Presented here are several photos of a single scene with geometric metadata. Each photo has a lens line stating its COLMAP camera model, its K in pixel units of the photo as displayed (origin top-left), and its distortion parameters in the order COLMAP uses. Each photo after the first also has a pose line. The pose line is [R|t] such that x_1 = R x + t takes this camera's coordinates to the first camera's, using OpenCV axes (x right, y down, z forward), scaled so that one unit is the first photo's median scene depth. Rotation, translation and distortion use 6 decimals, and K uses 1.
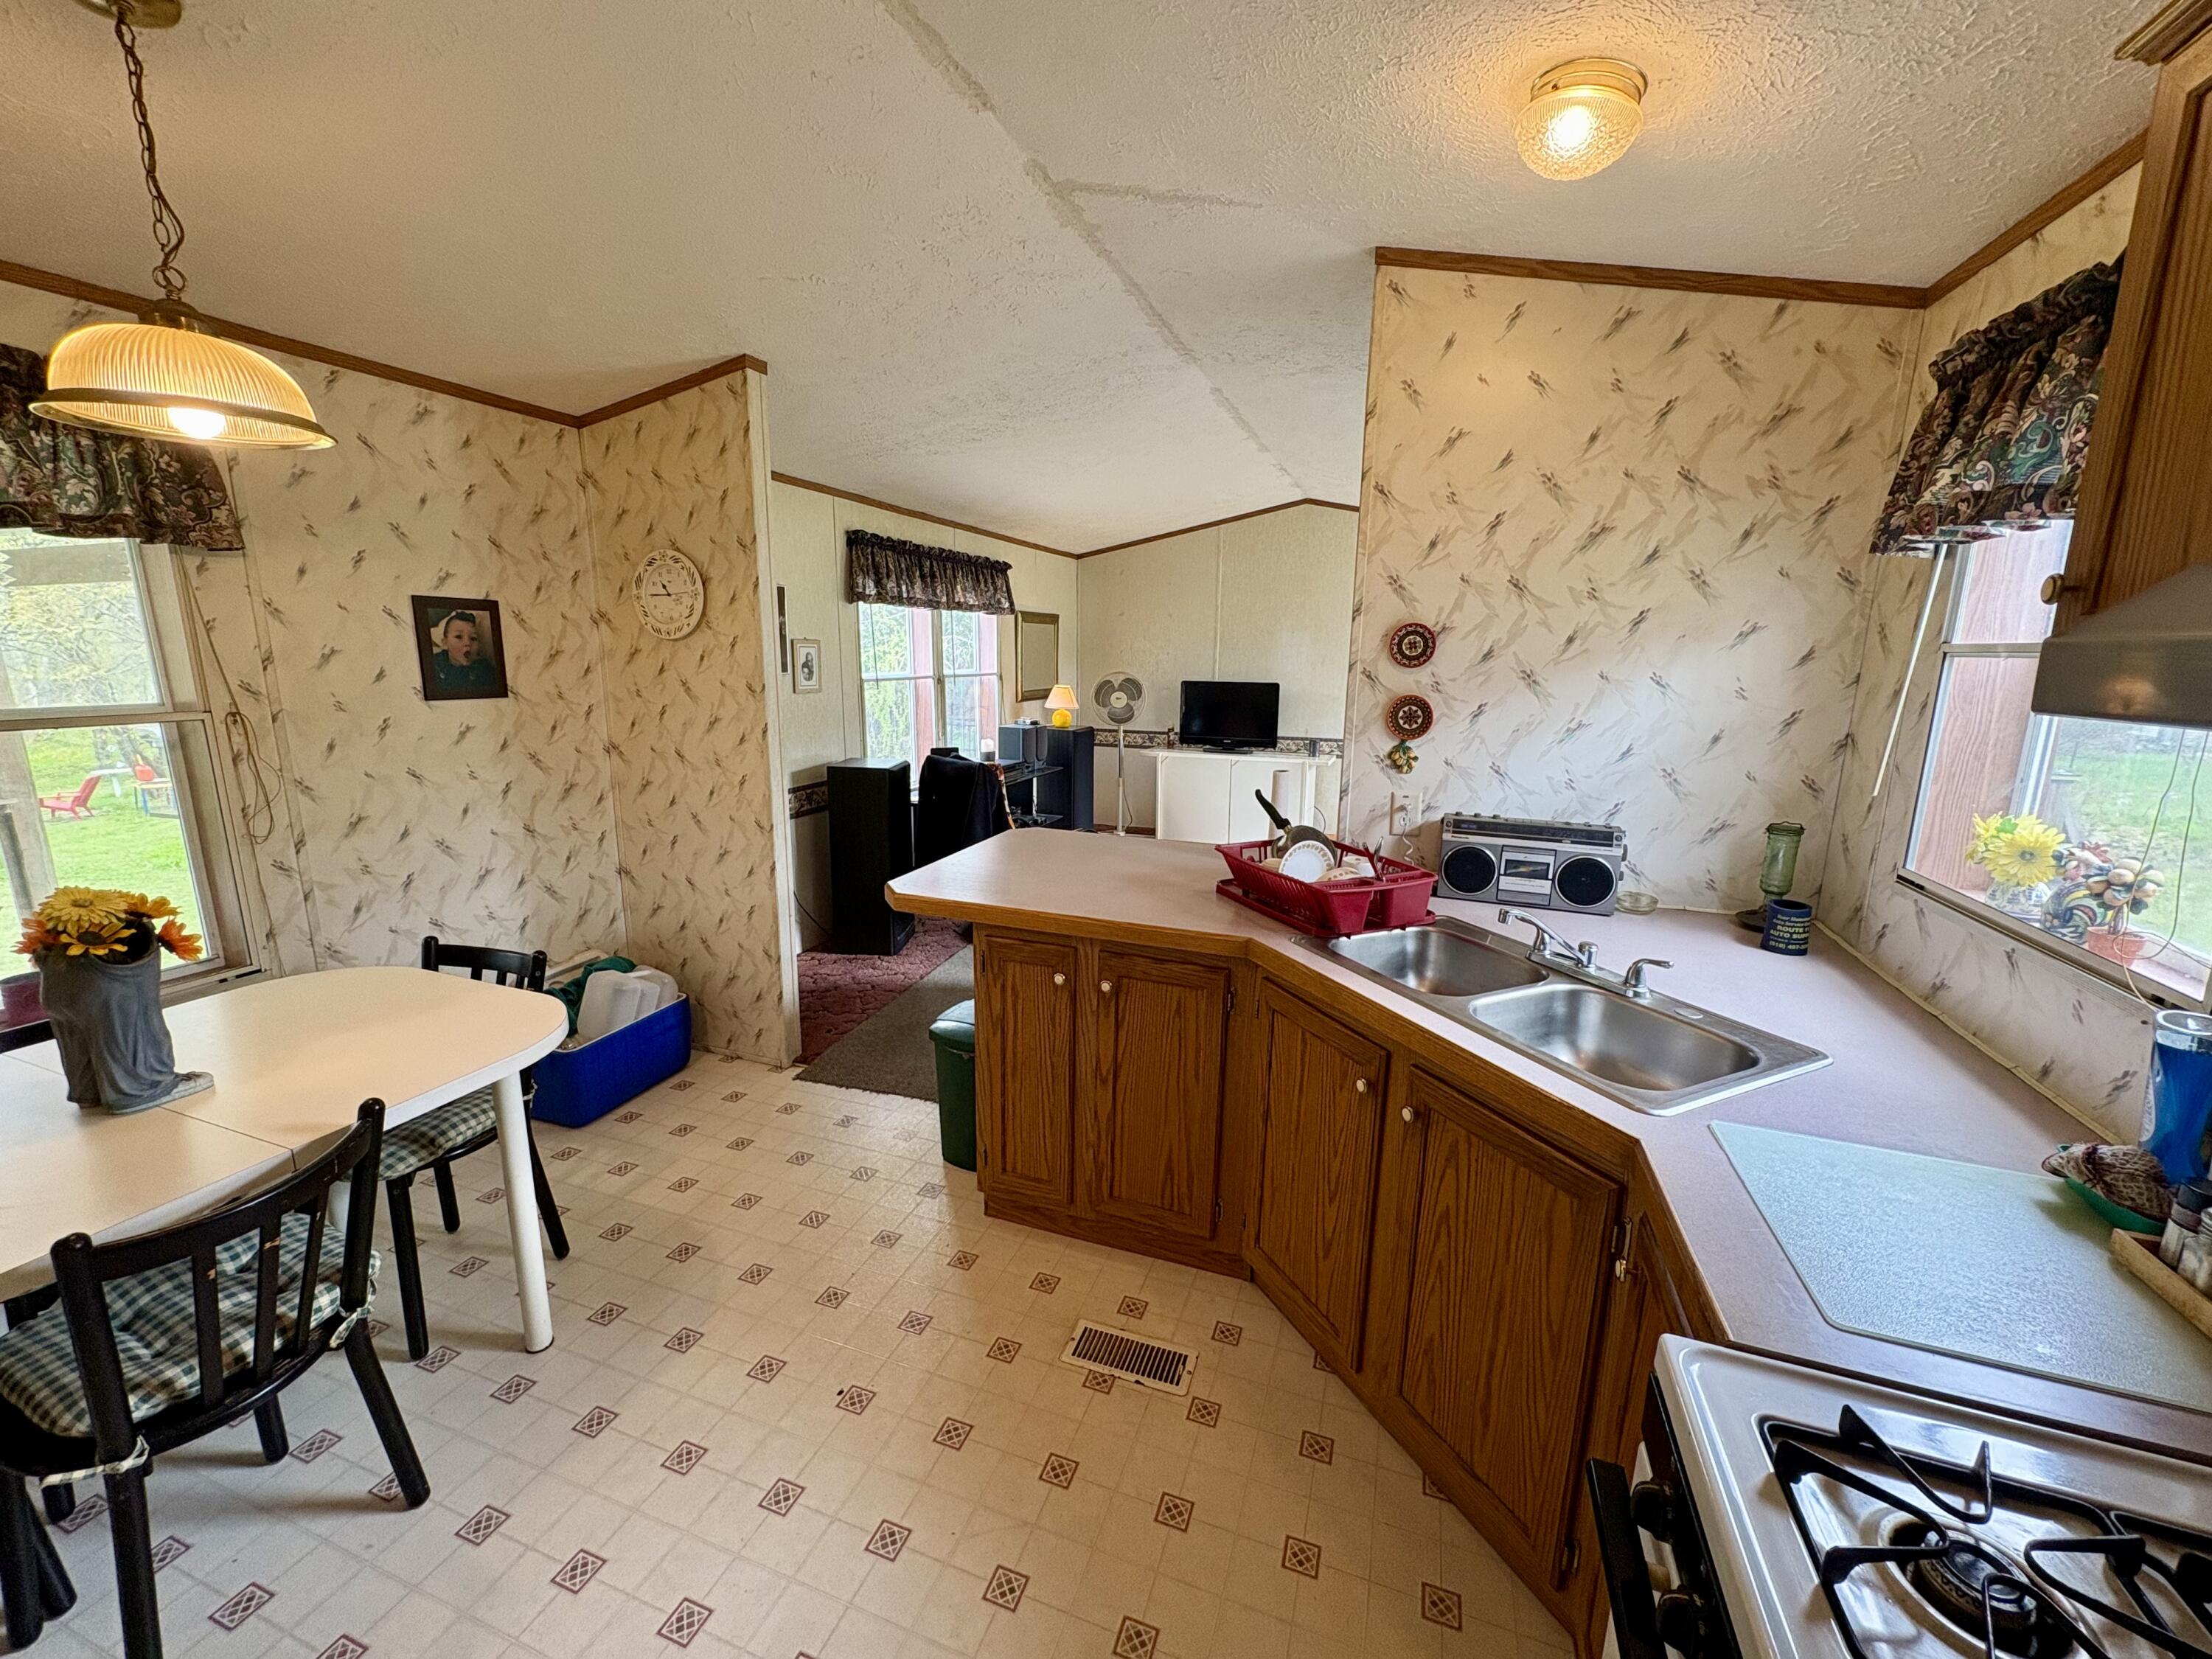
lens RADIAL K [[881.2, 0, 1104.5], [0, 881.2, 827.6], [0, 0, 1]] dist [0.001258, 0.000059]
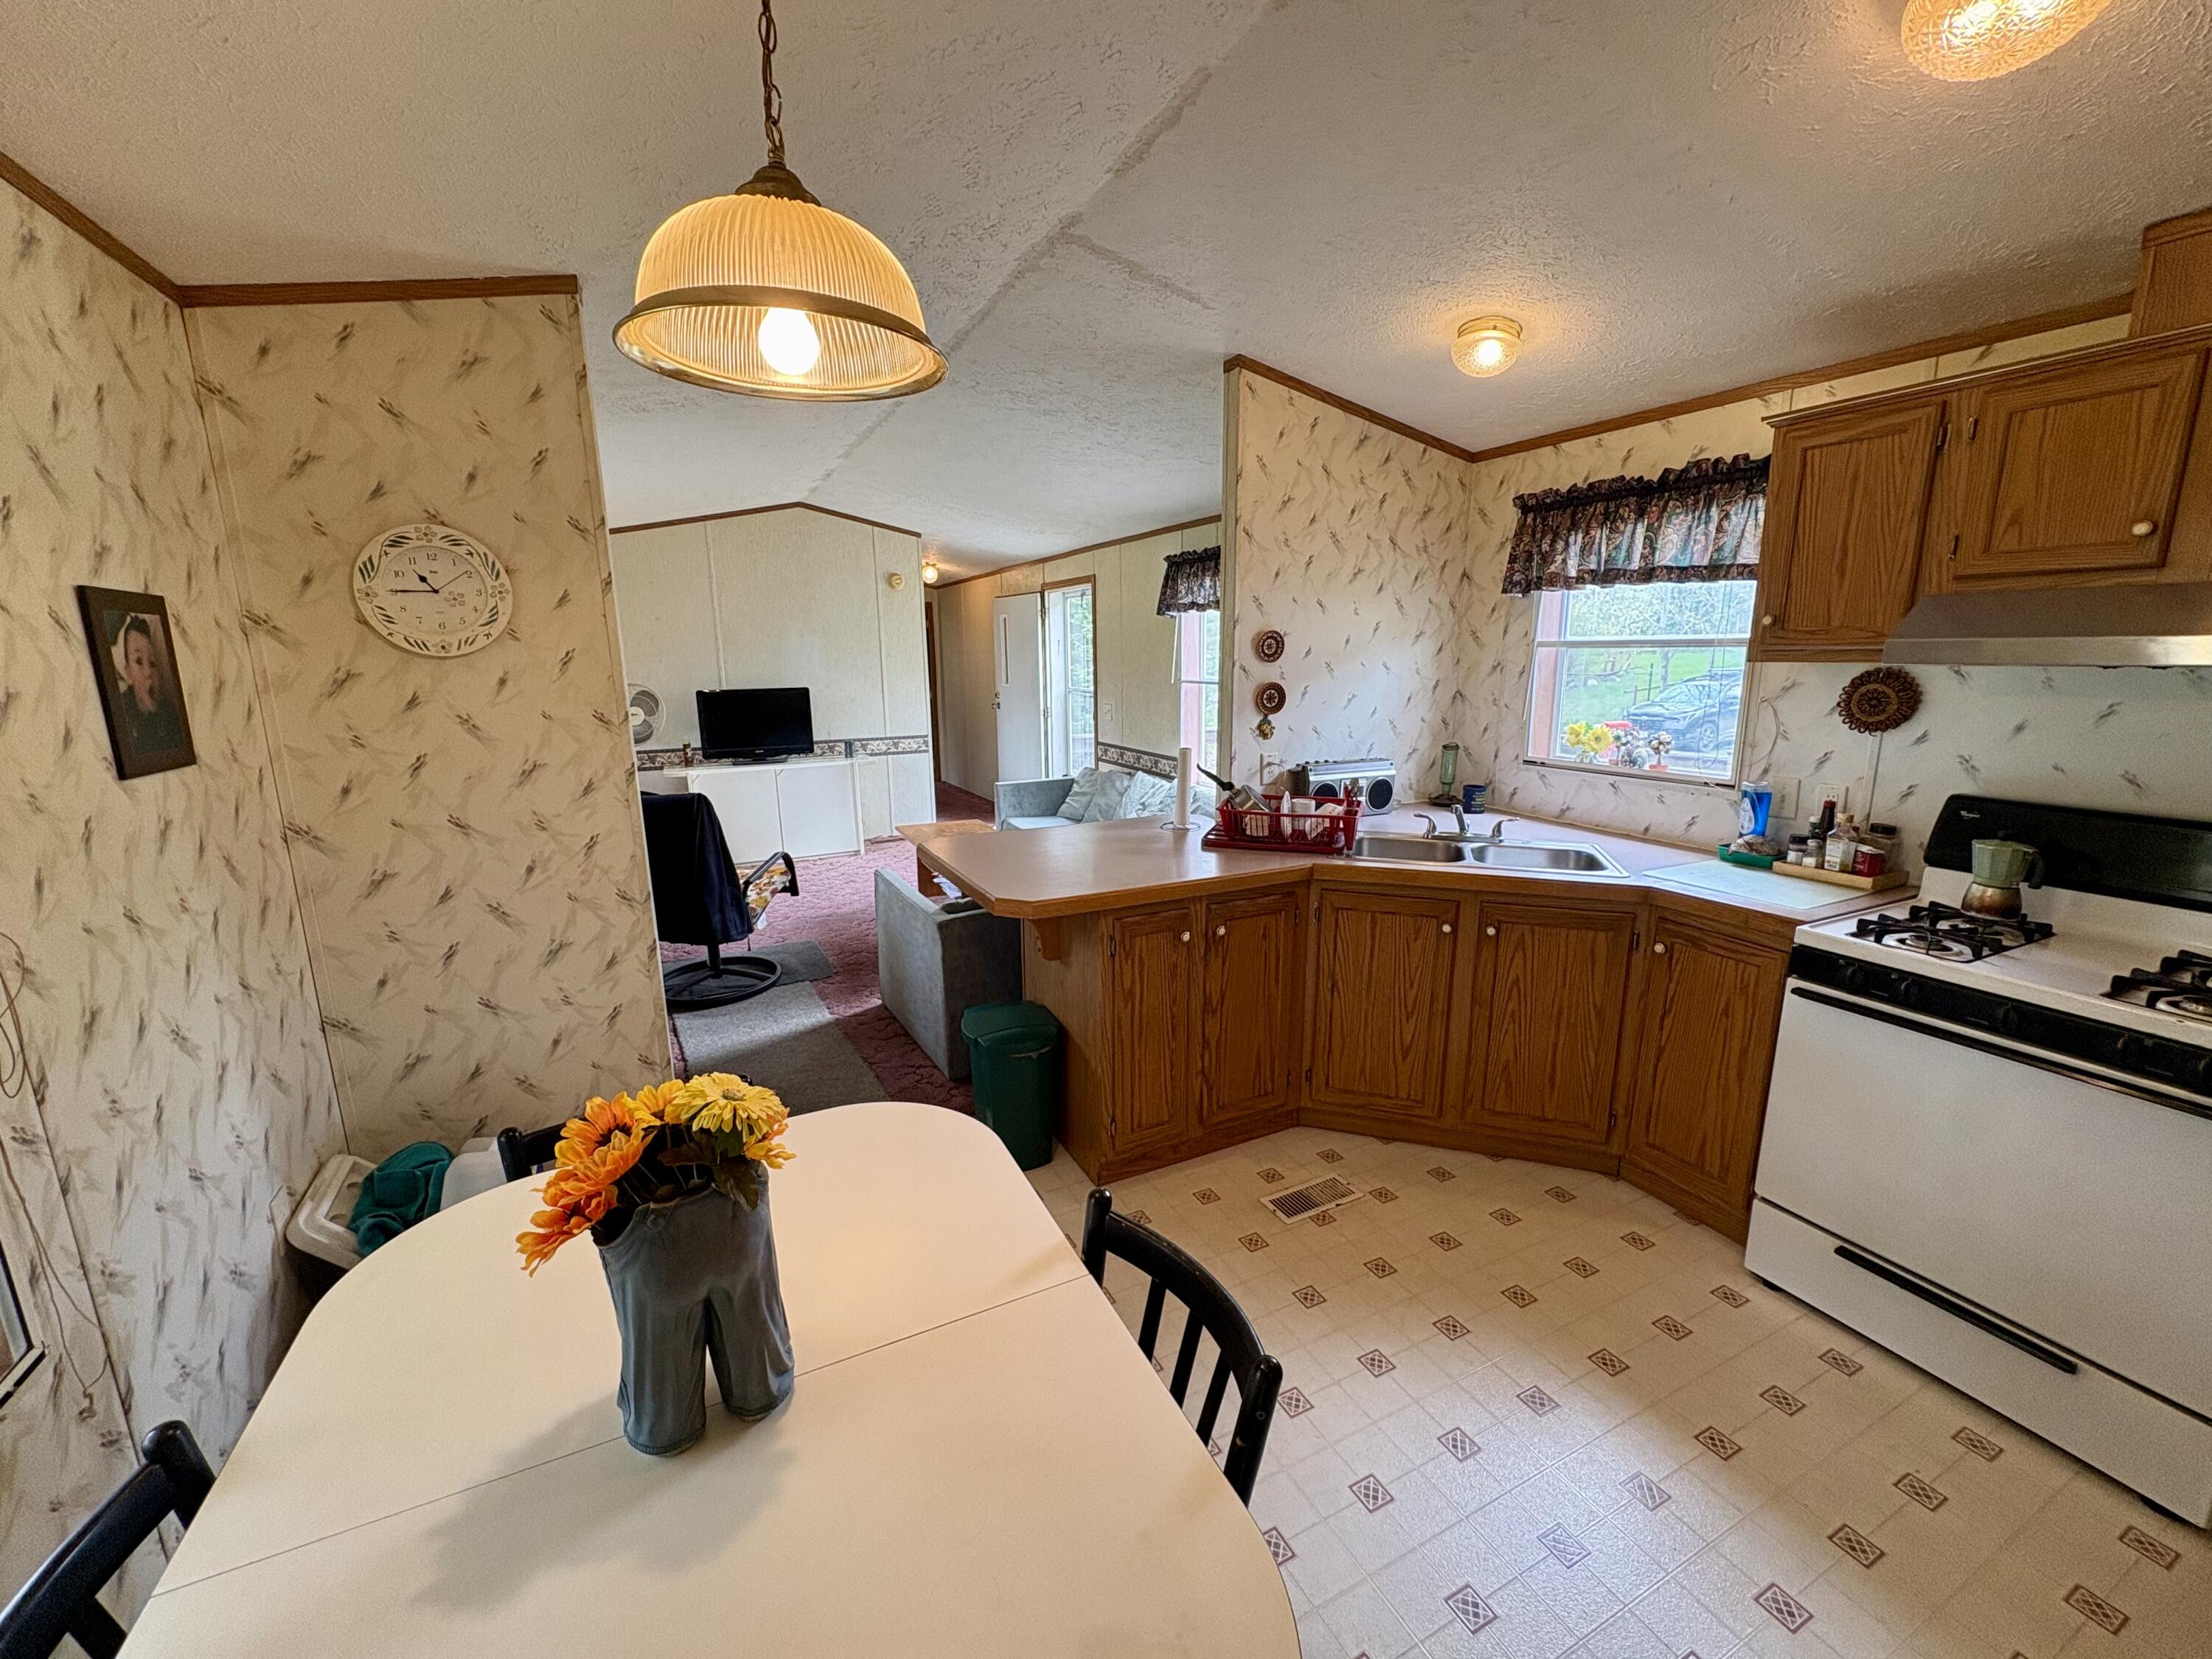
lens RADIAL K [[881.2, 0, 1104.5], [0, 881.2, 827.6], [0, 0, 1]] dist [0.001258, 0.000059]
pose [[0.690069, -0.162390, 0.705290, -0.839304], [0.162901, 0.984347, 0.067257, -0.060565], [-0.705172, 0.068480, 0.705721, 0.219669]]
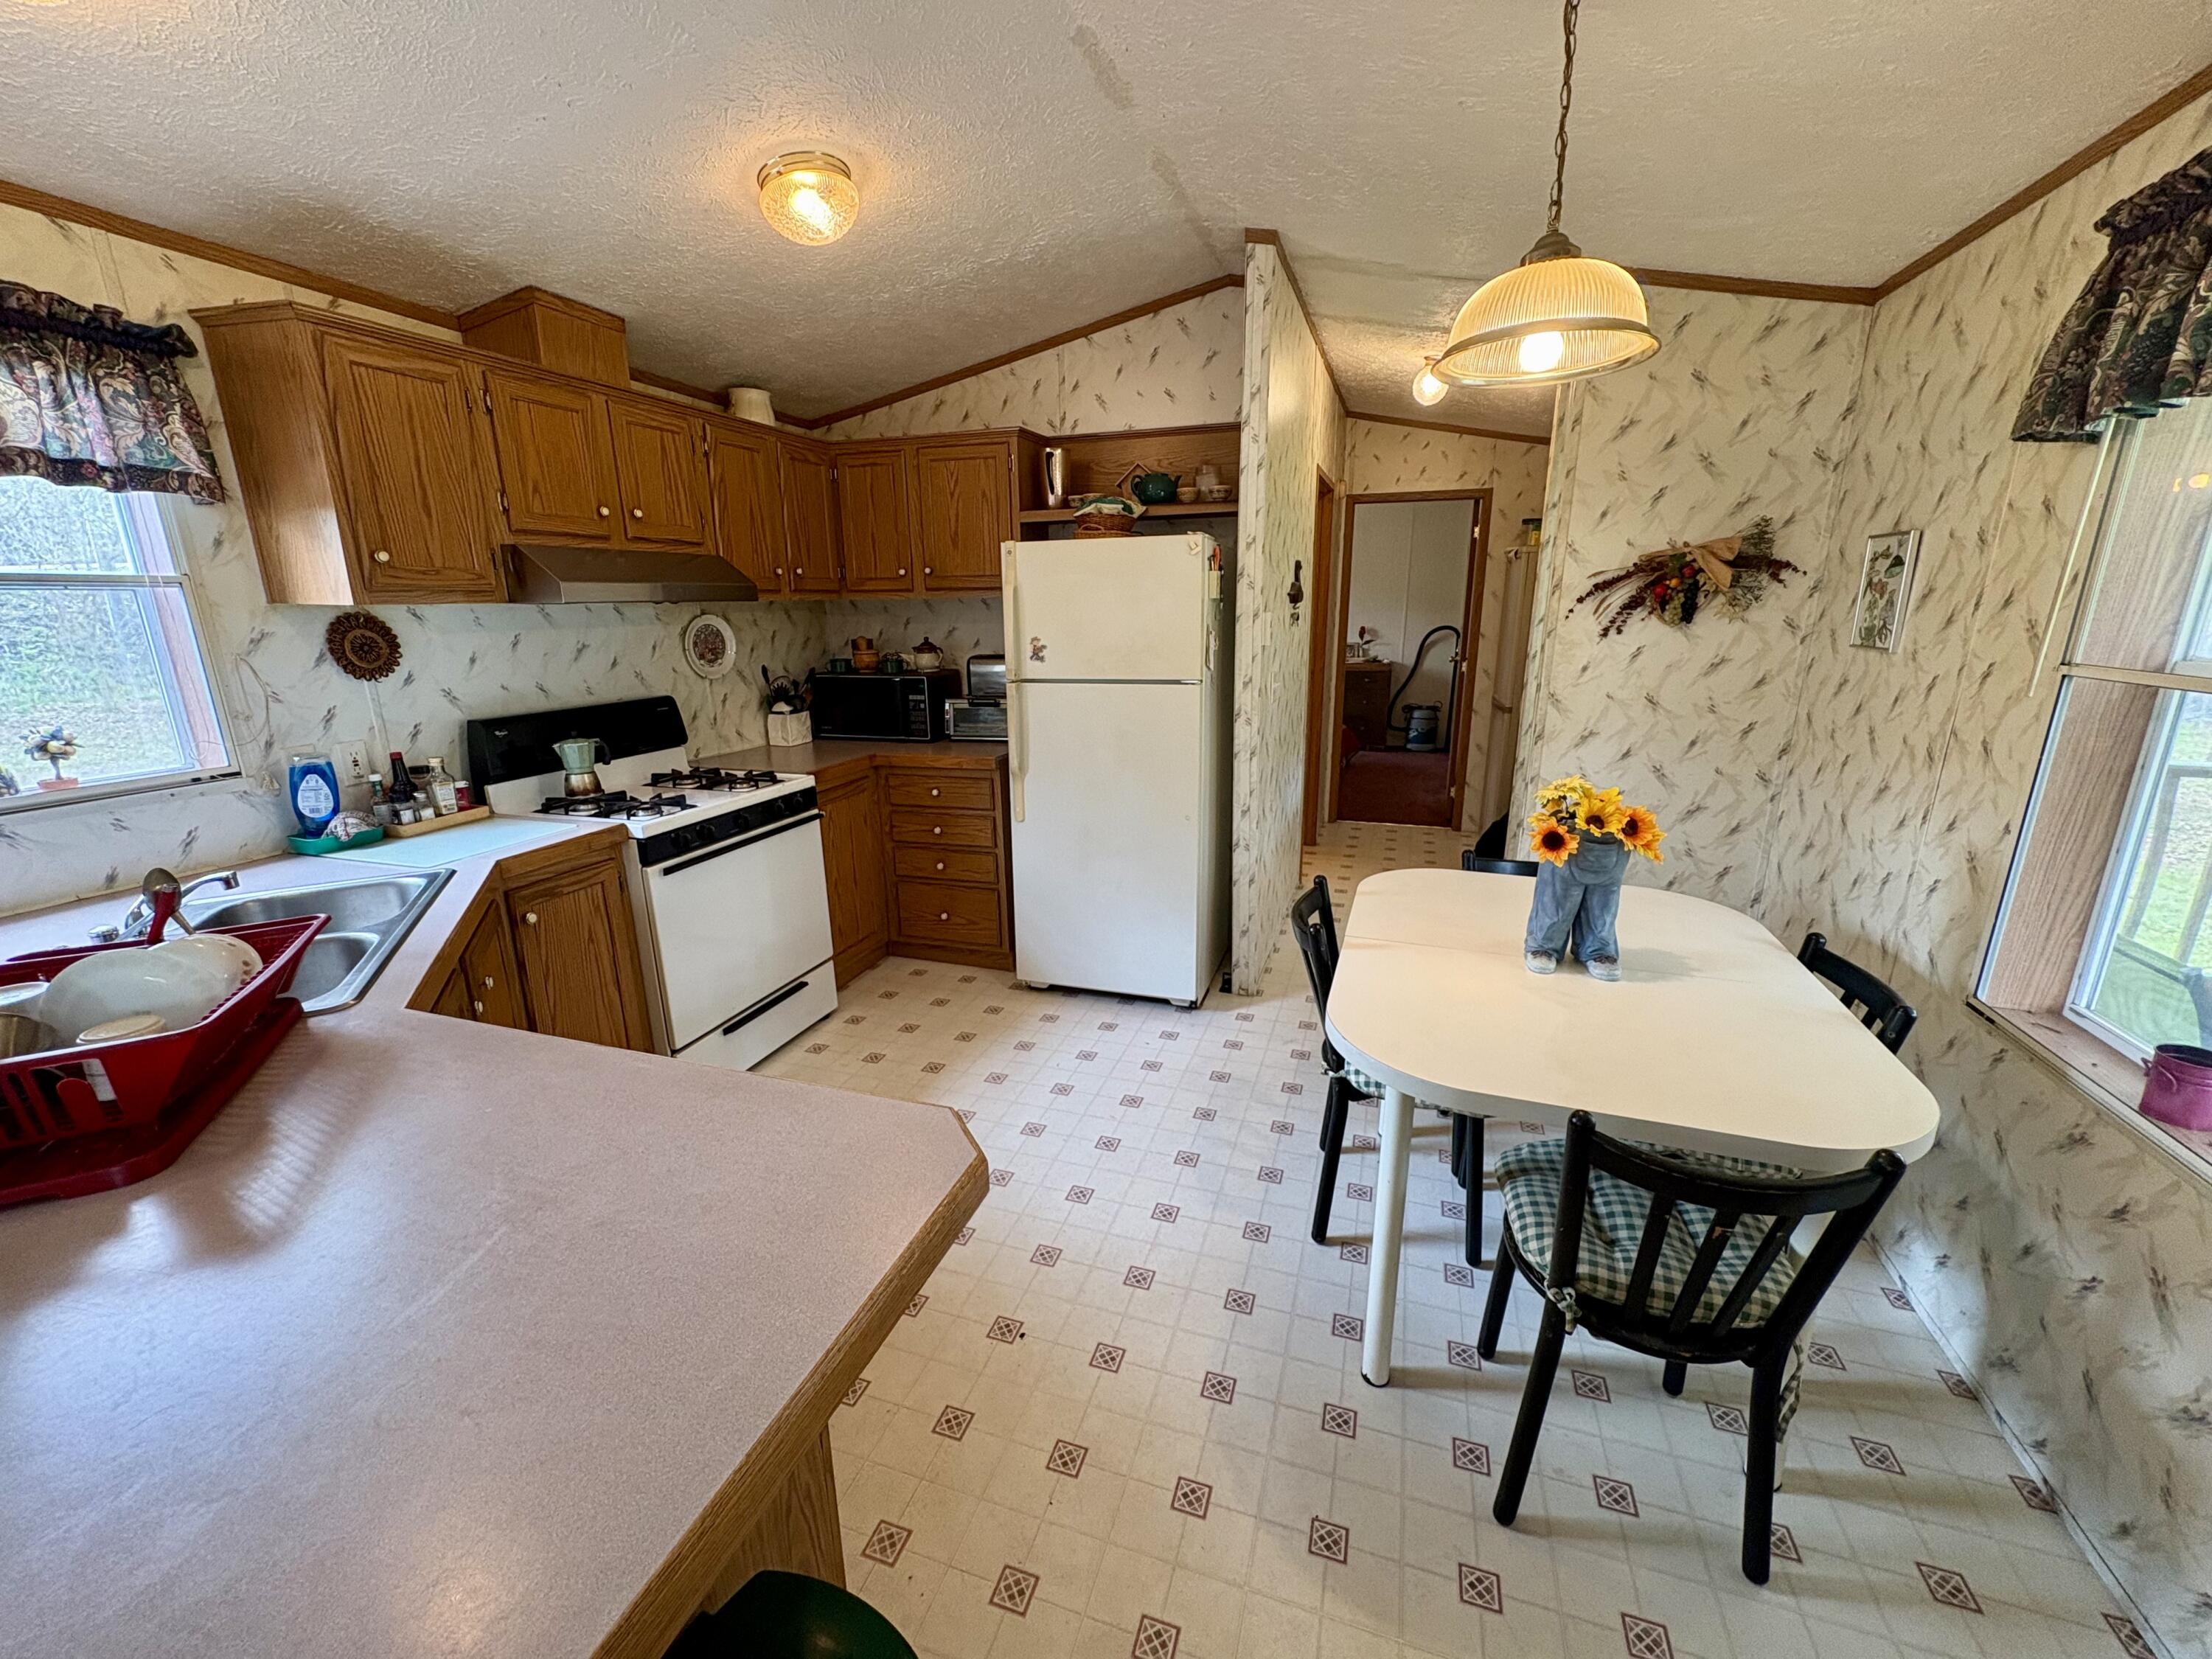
lens RADIAL K [[881.2, 0, 1104.5], [0, 881.2, 827.6], [0, 0, 1]] dist [0.001258, 0.000059]
pose [[-0.999817, 0.003023, -0.018900, -0.295424], [-0.005555, 0.899124, 0.437659, -0.246681], [0.018317, 0.437684, -0.898943, 1.295226]]
